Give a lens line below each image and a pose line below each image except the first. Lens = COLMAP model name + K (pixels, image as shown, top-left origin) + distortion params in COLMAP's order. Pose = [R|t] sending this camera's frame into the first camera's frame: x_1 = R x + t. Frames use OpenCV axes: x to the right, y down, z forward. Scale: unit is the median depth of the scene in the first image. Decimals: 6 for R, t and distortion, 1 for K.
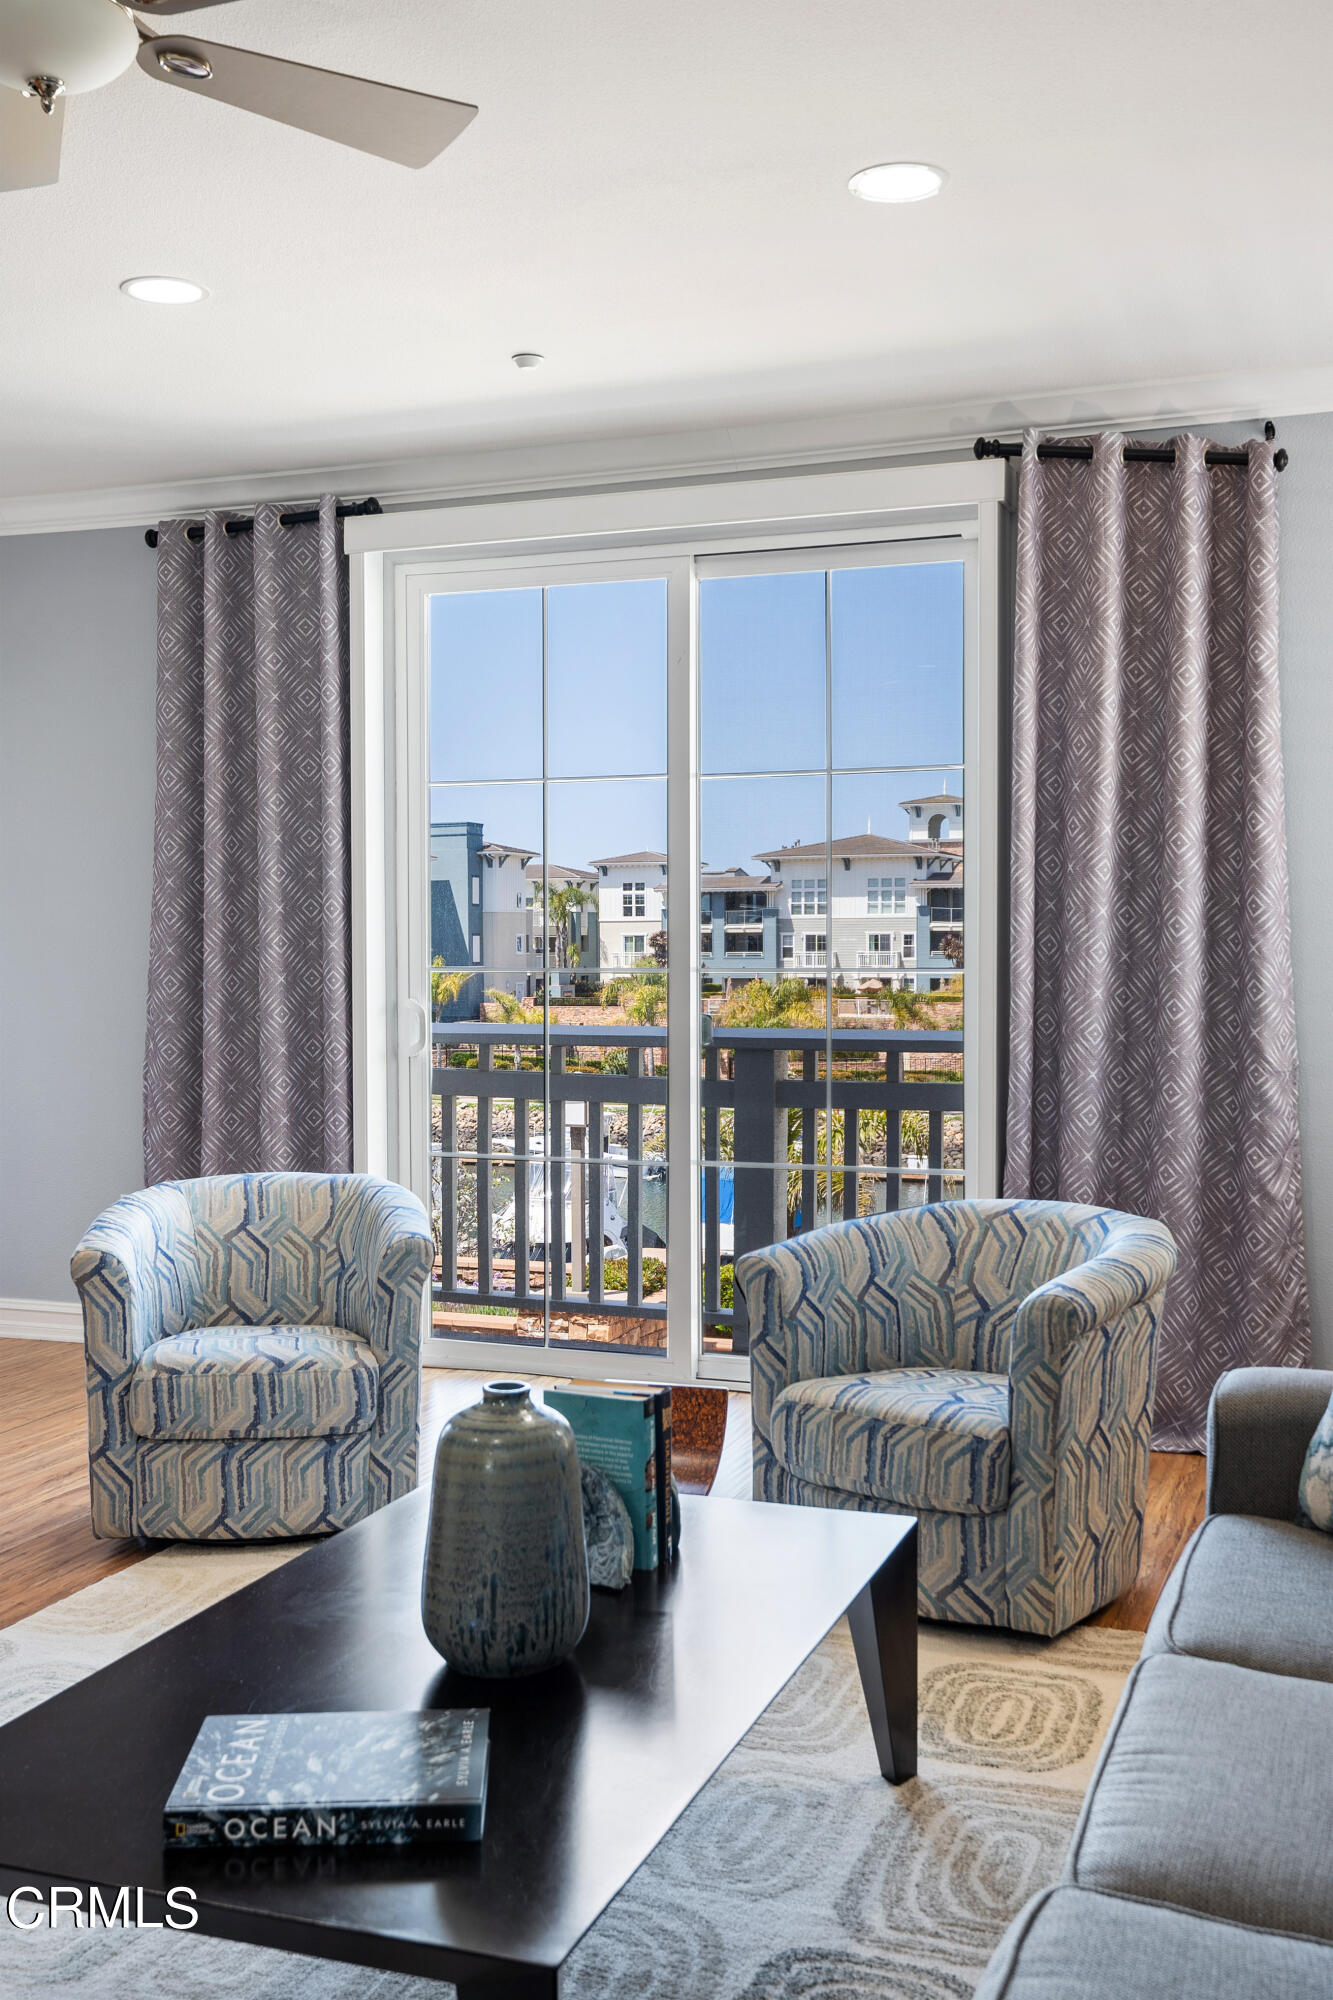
lens RADIAL K [[1980.0, 0, 666.5], [0, 1980.0, 1000.0], [0, 0, 1]] dist [0.019147, 0.006549]
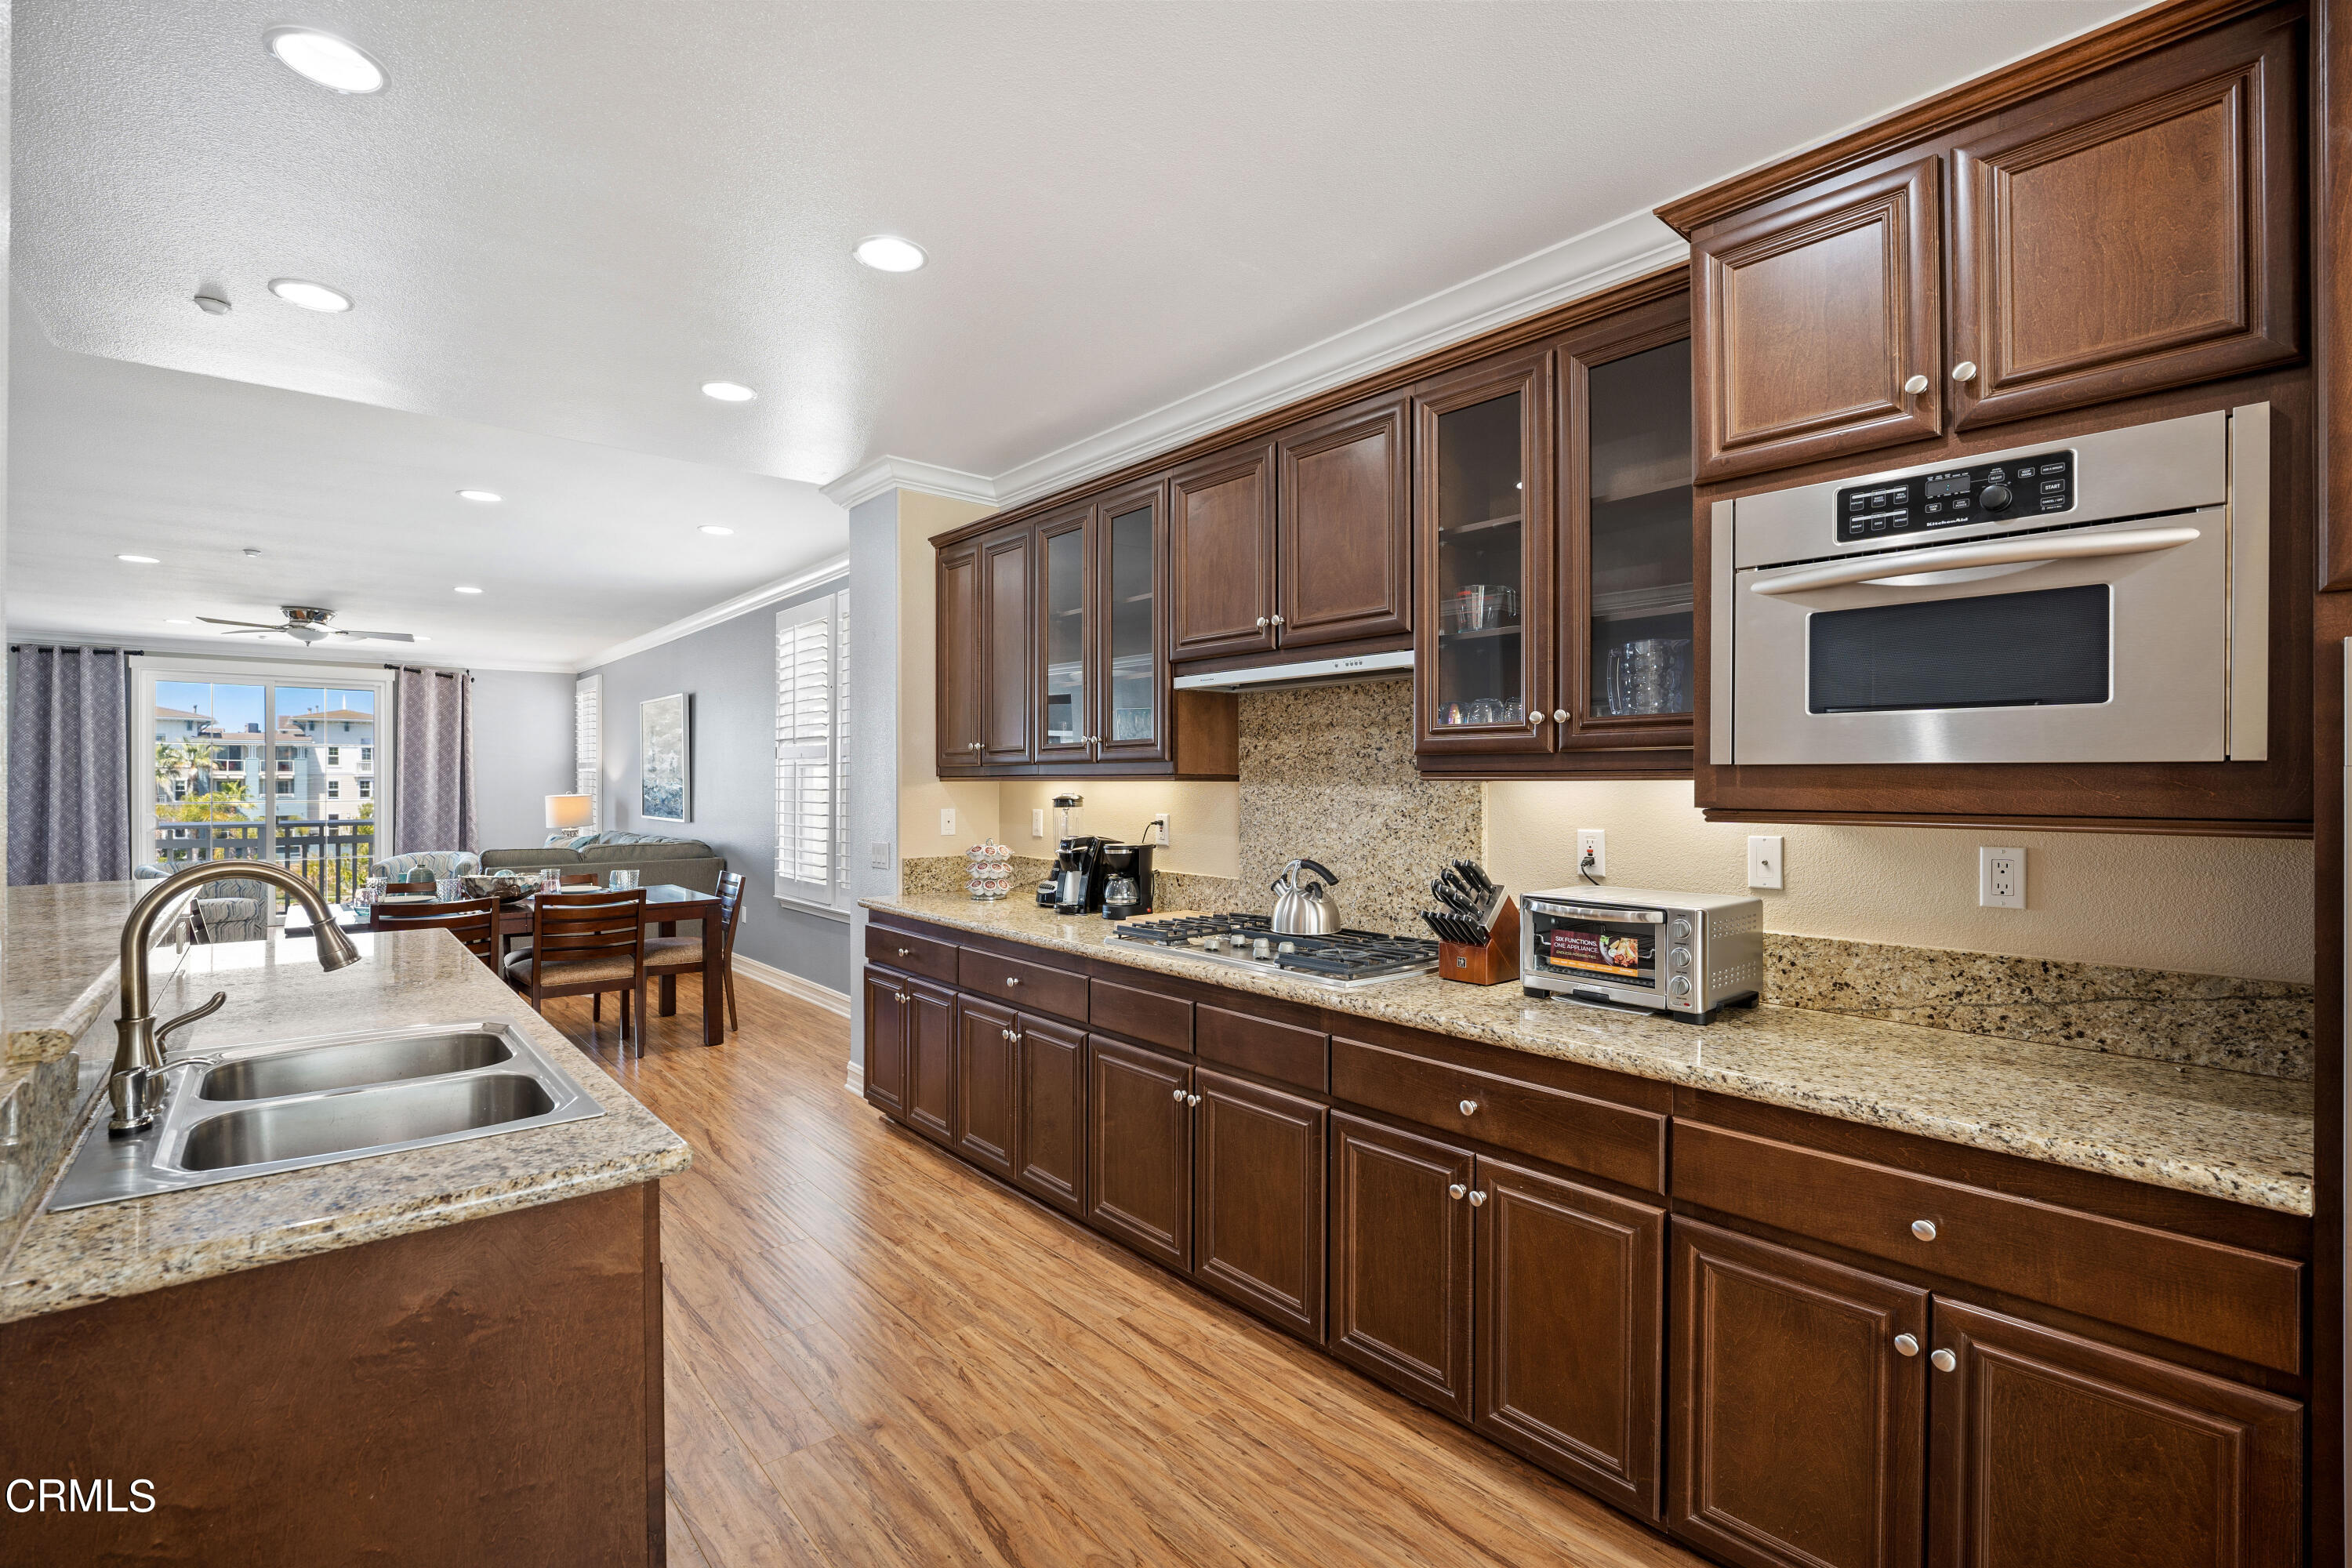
lens RADIAL K [[1038.2, 0, 1166.8], [0, 1038.2, 783.9], [0, 0, 1]] dist [-0.016844, 0.000258]
pose [[0.476219, 0.002030, 0.879324, -0.888628], [0.026432, 0.999512, -0.016622, 0.025501], [-0.878929, 0.031158, 0.475933, -1.299367]]
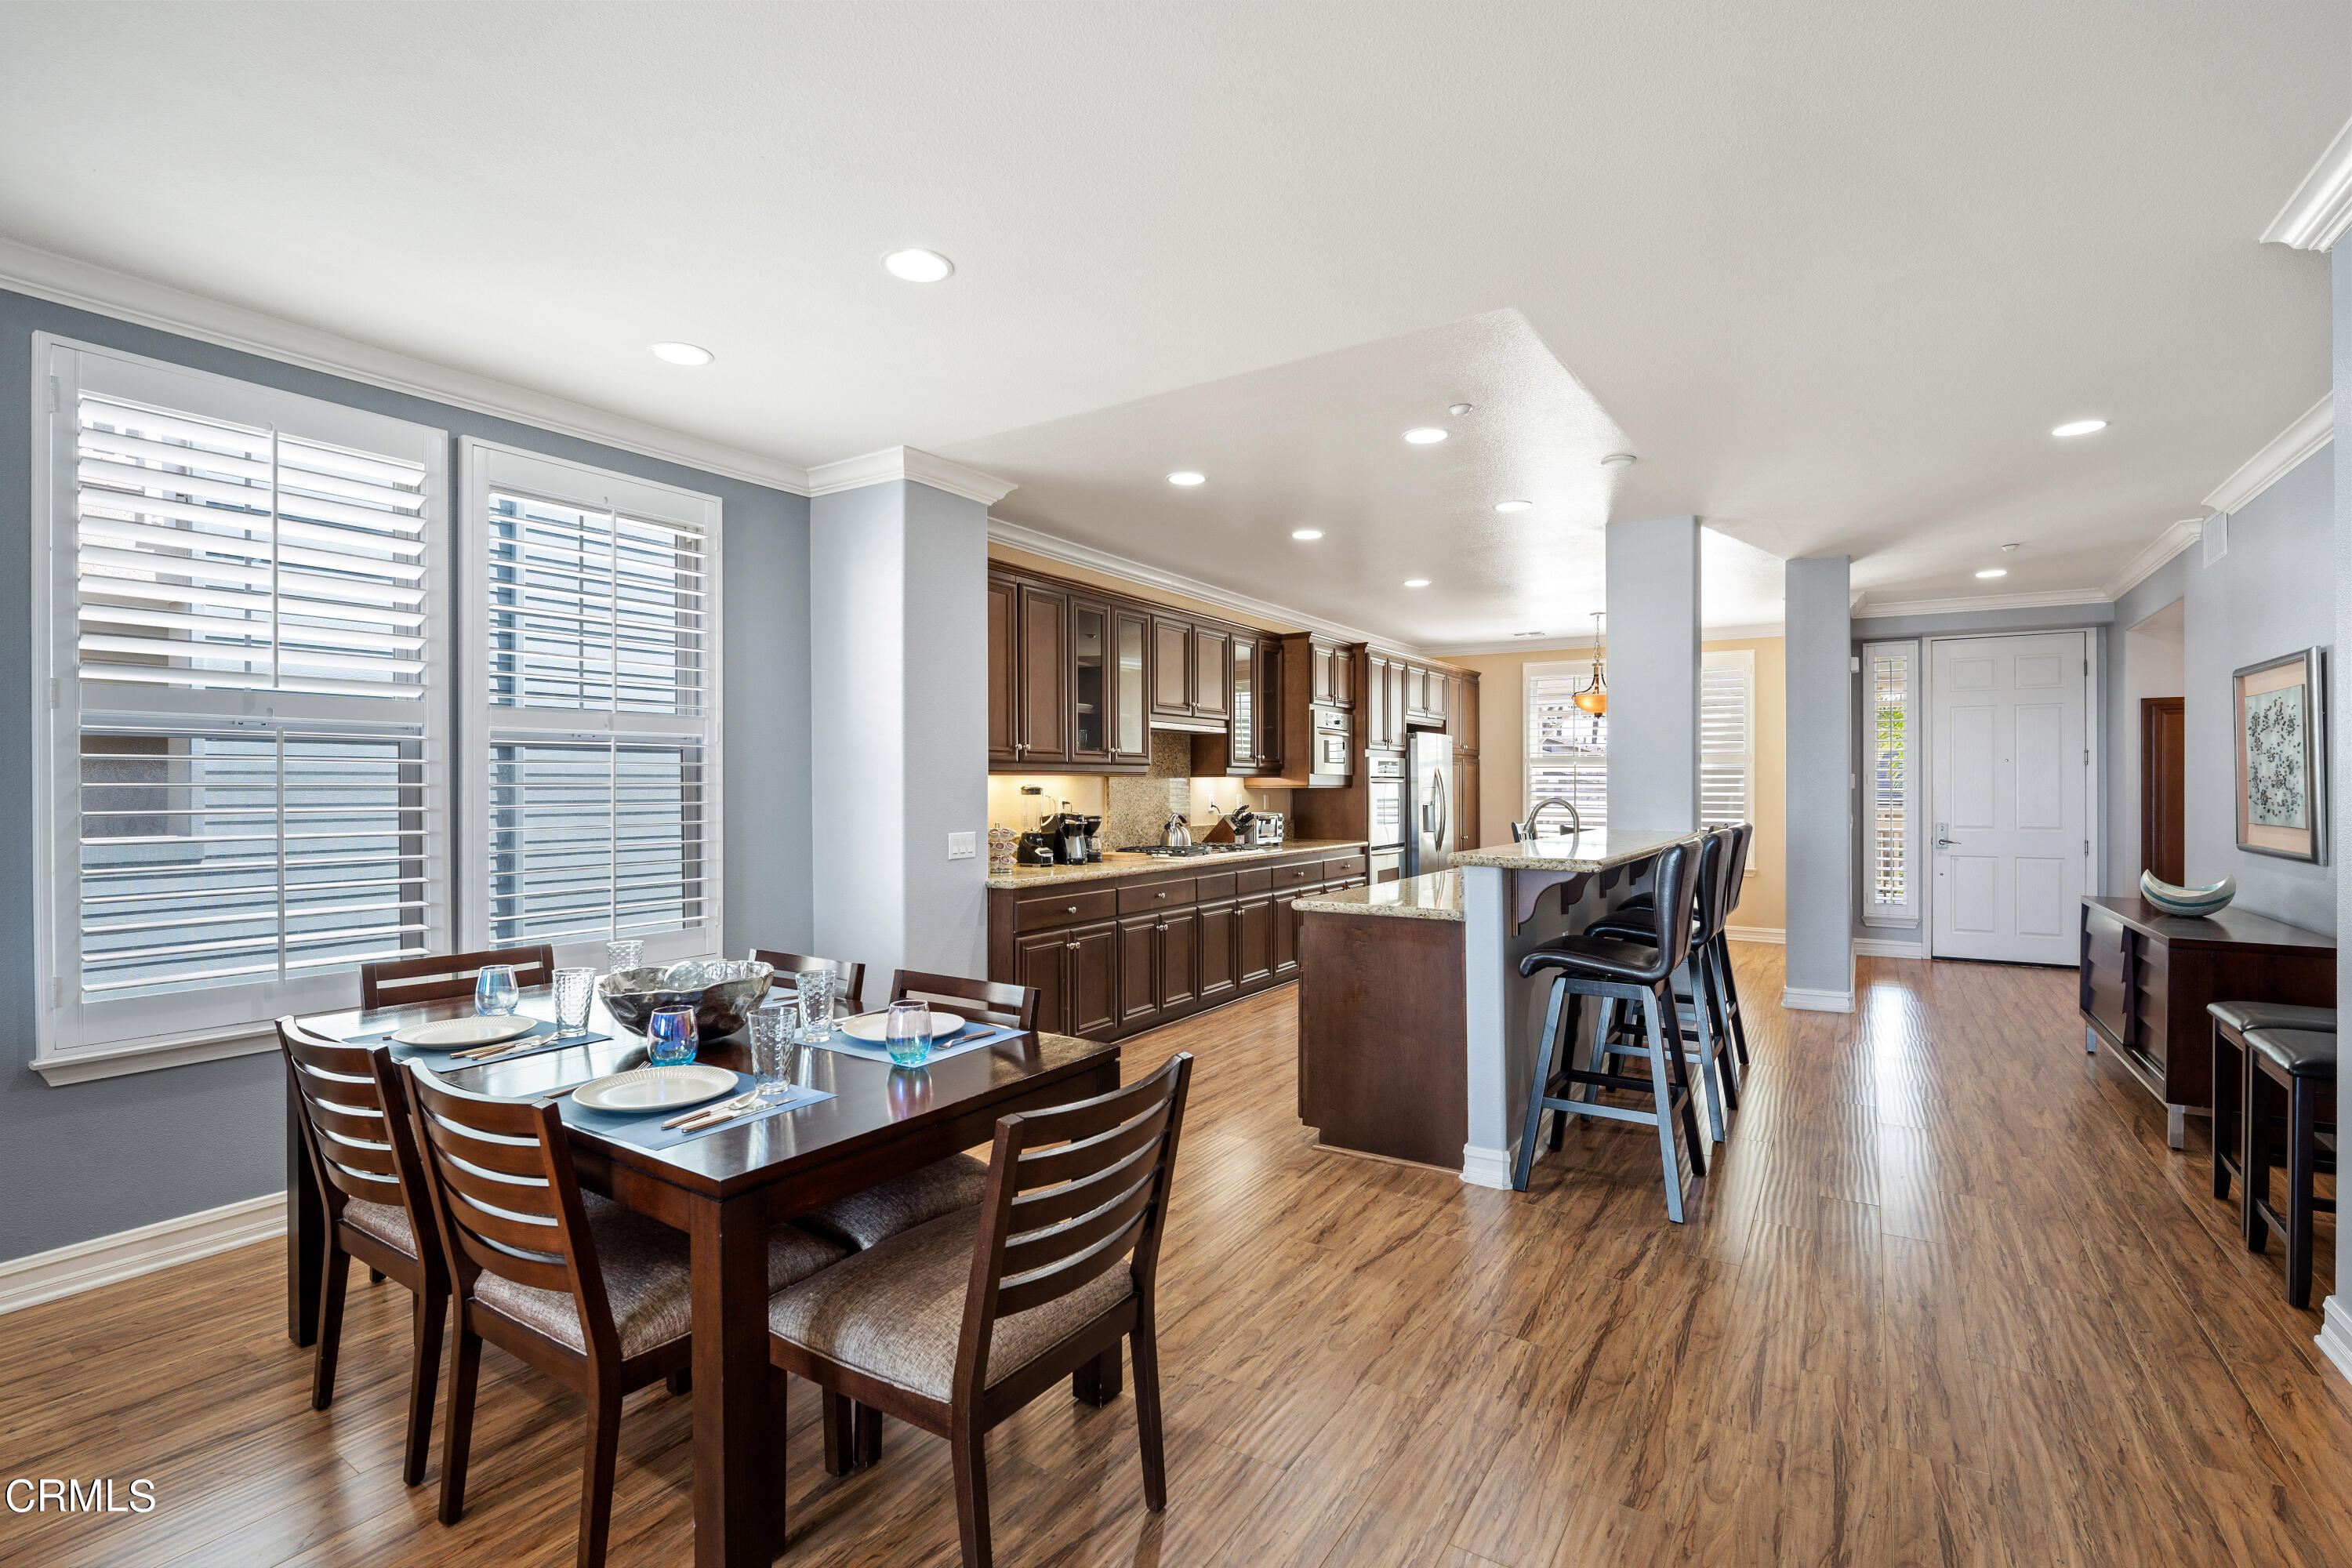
lens RADIAL K [[1061.8, 0, 1176.0], [0, 1061.8, 784.0], [0, 0, 1]] dist [-0.013993, -0.000148]
pose [[-0.978101, 0.003789, 0.208097, -0.614247], [0.010442, 0.999469, 0.030882, -0.015034], [-0.207870, 0.032378, -0.977621, 0.176177]]
